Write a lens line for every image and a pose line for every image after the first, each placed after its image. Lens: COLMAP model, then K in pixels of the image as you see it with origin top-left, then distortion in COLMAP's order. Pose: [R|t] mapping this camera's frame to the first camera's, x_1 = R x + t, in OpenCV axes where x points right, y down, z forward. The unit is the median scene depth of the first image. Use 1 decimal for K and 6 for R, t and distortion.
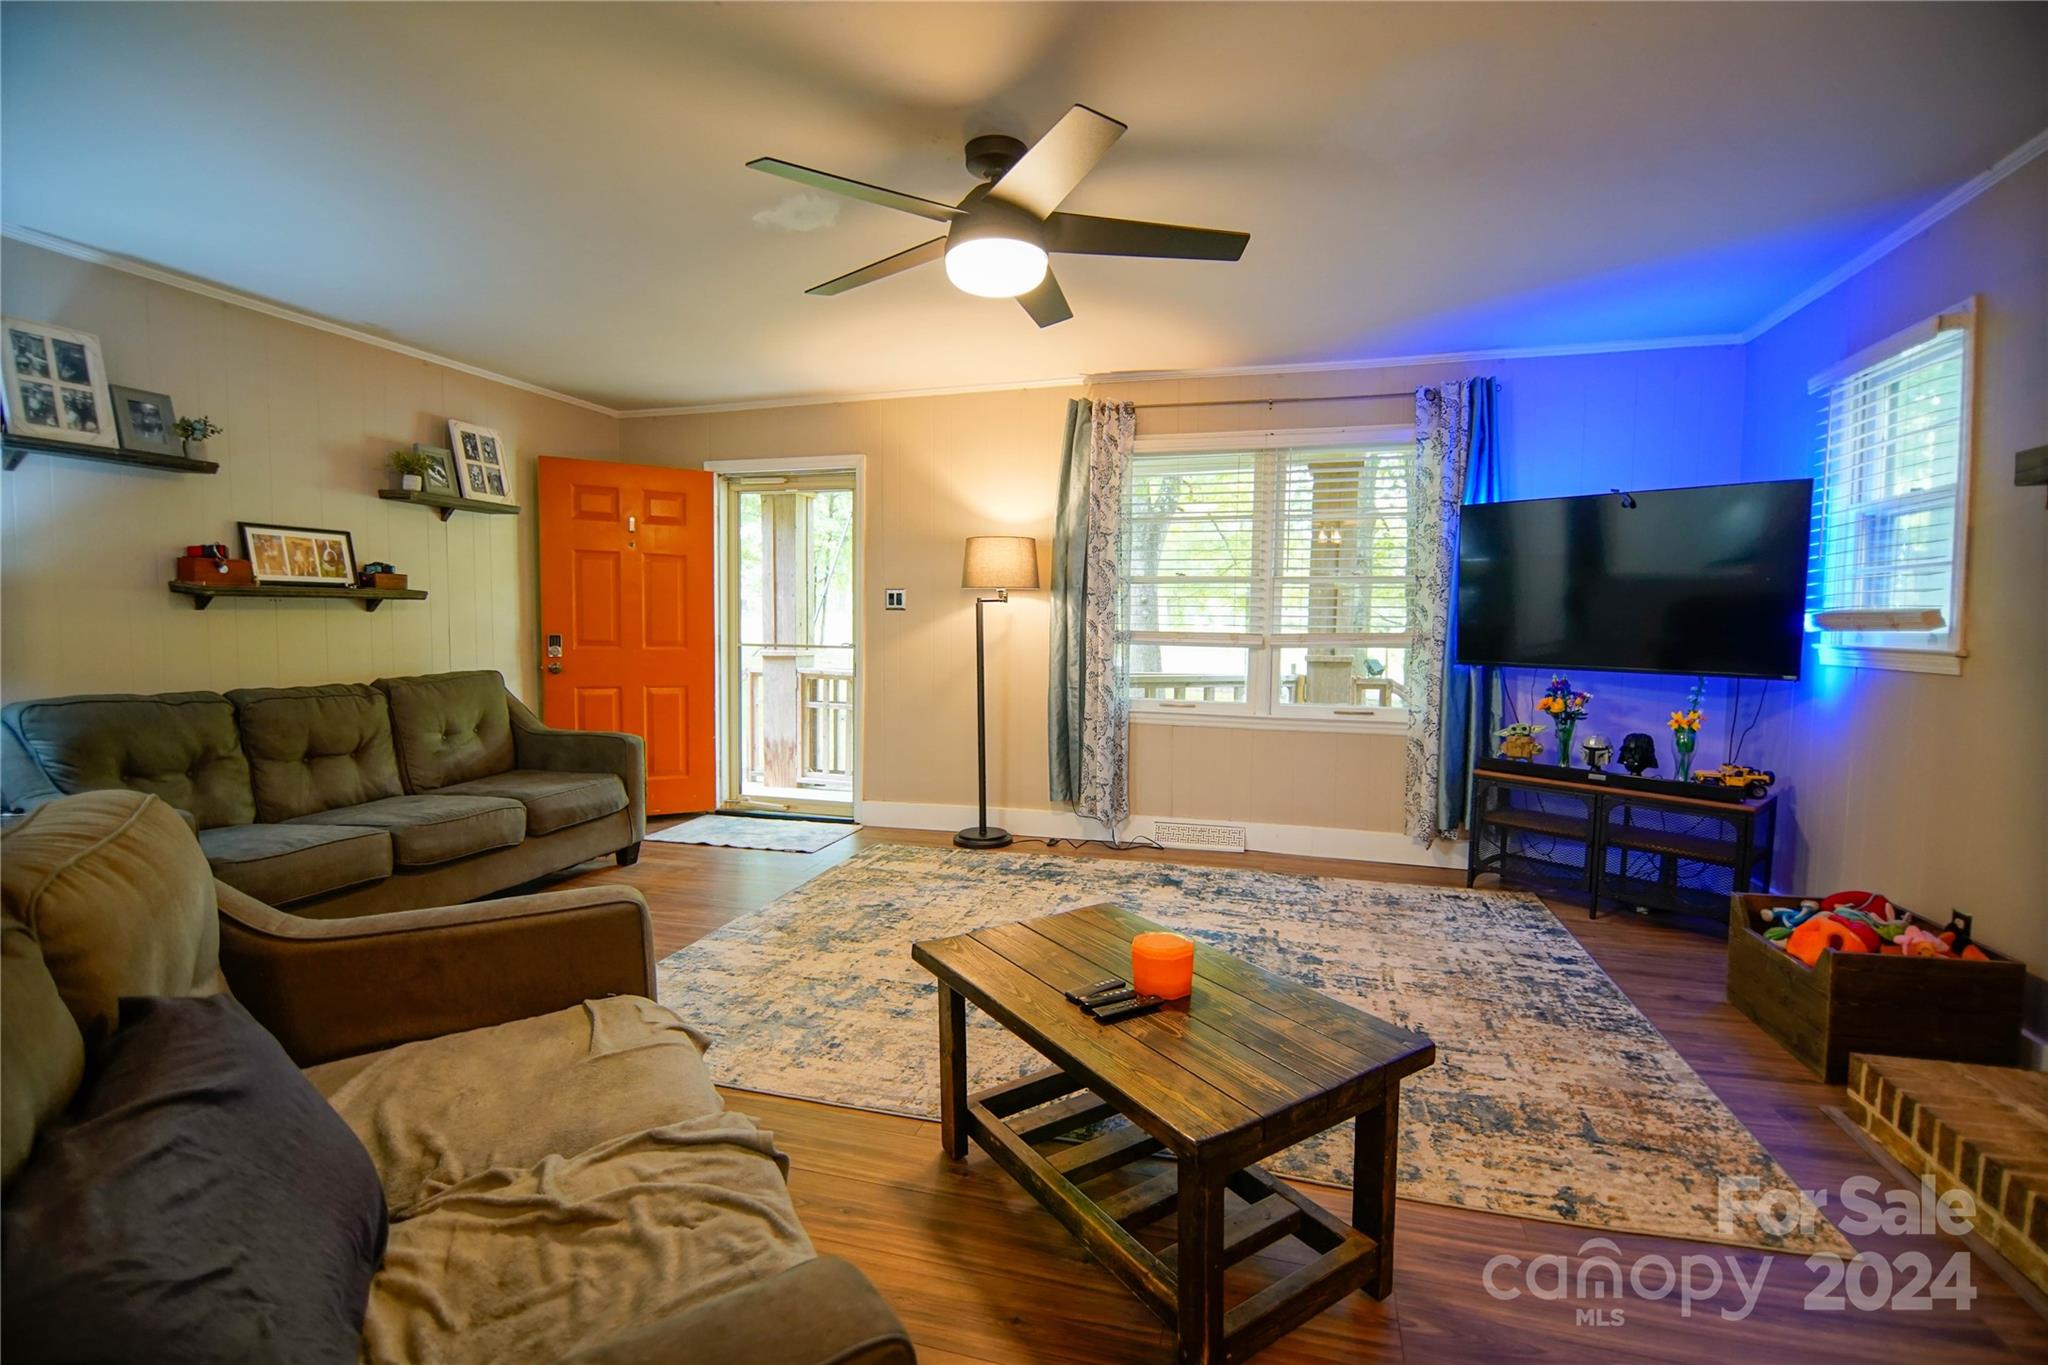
lens RADIAL K [[934.0, 0, 1033.0], [0, 934.0, 682.6], [0, 0, 1]] dist [-0.001219, -0.008027]
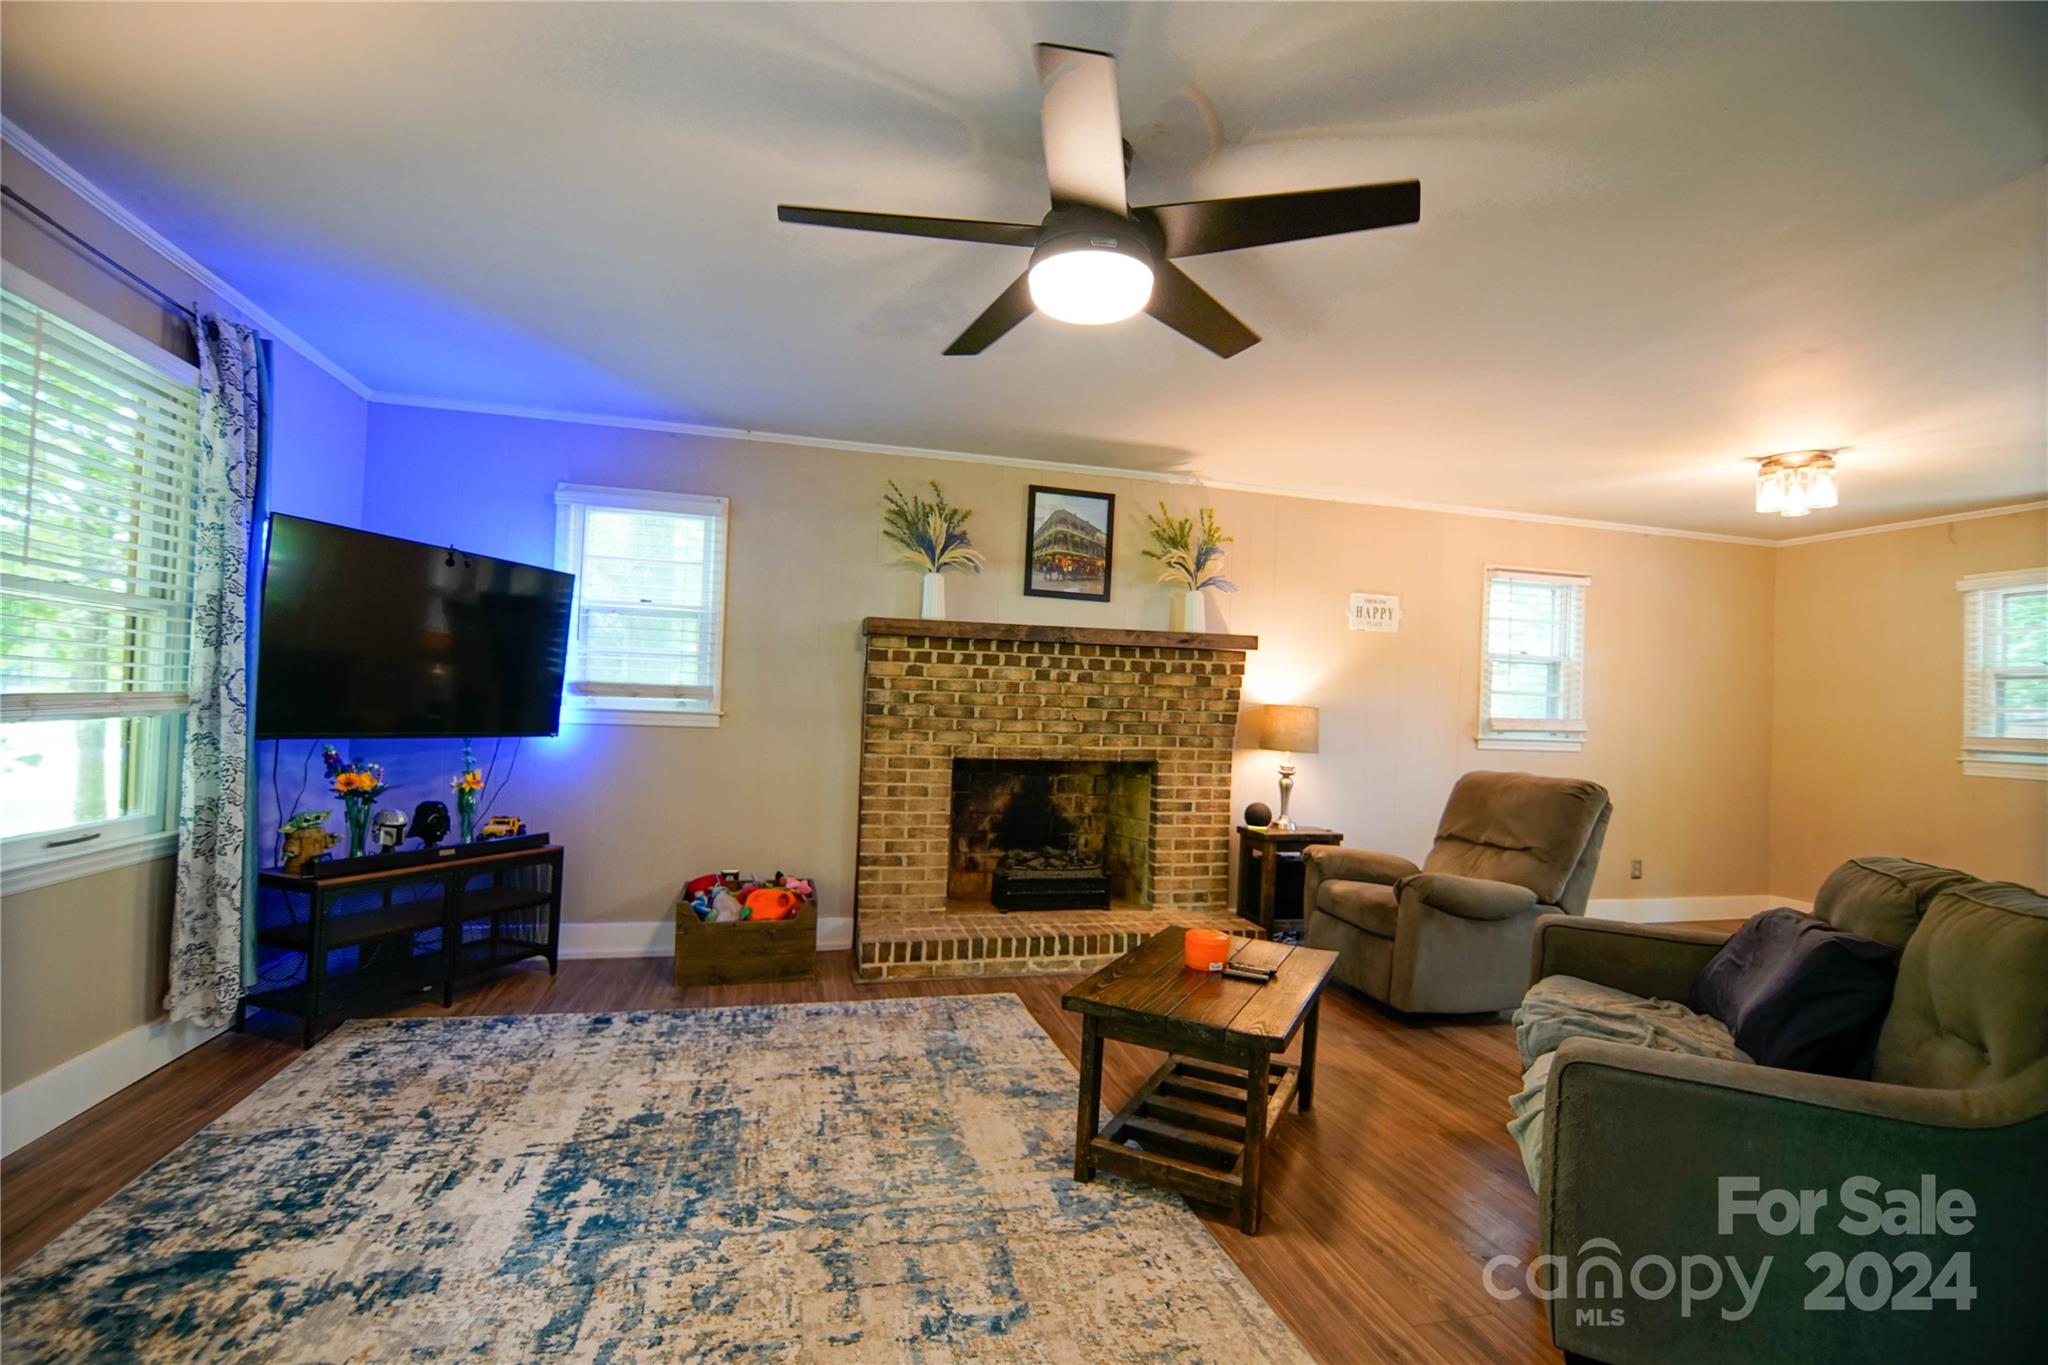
lens RADIAL K [[922.3, 0, 1030.0], [0, 922.3, 688.8], [0, 0, 1]] dist [-0.003282, -0.010784]
pose [[-0.510249, -0.008946, 0.859980, -0.425053], [0.017583, 0.999628, 0.020831, -0.062472], [-0.859847, 0.025750, -0.509902, 0.877357]]
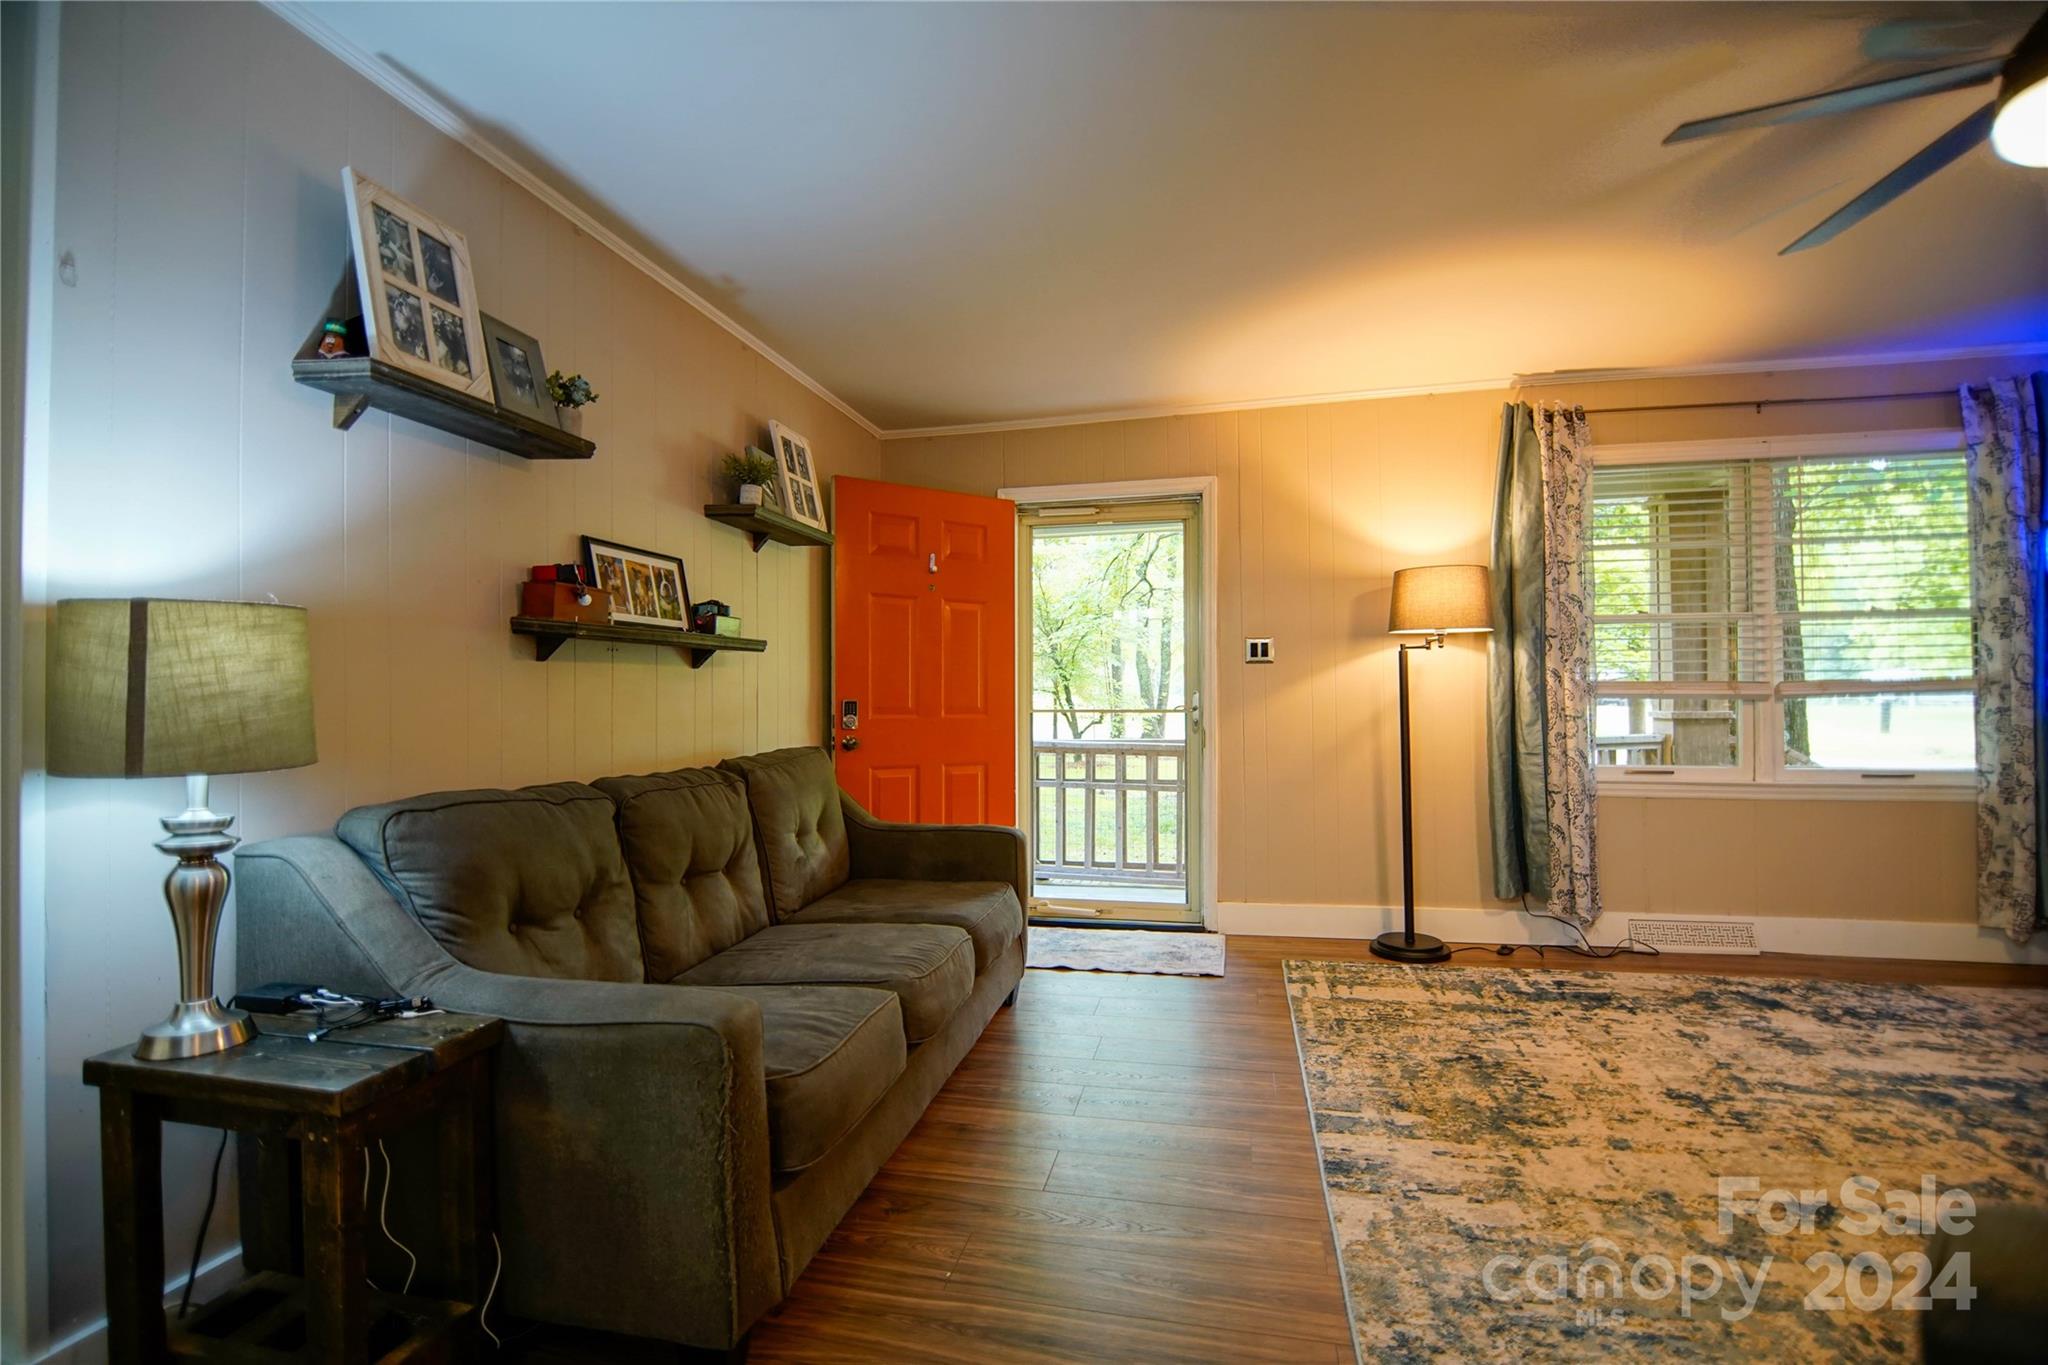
lens RADIAL K [[922.3, 0, 1030.0], [0, 922.3, 688.8], [0, 0, 1]] dist [-0.003282, -0.010784]
pose [[0.998167, -0.017501, 0.057934, -0.498692], [0.021761, 0.997040, -0.073743, -0.001082], [-0.056472, 0.074868, 0.995593, 0.270314]]
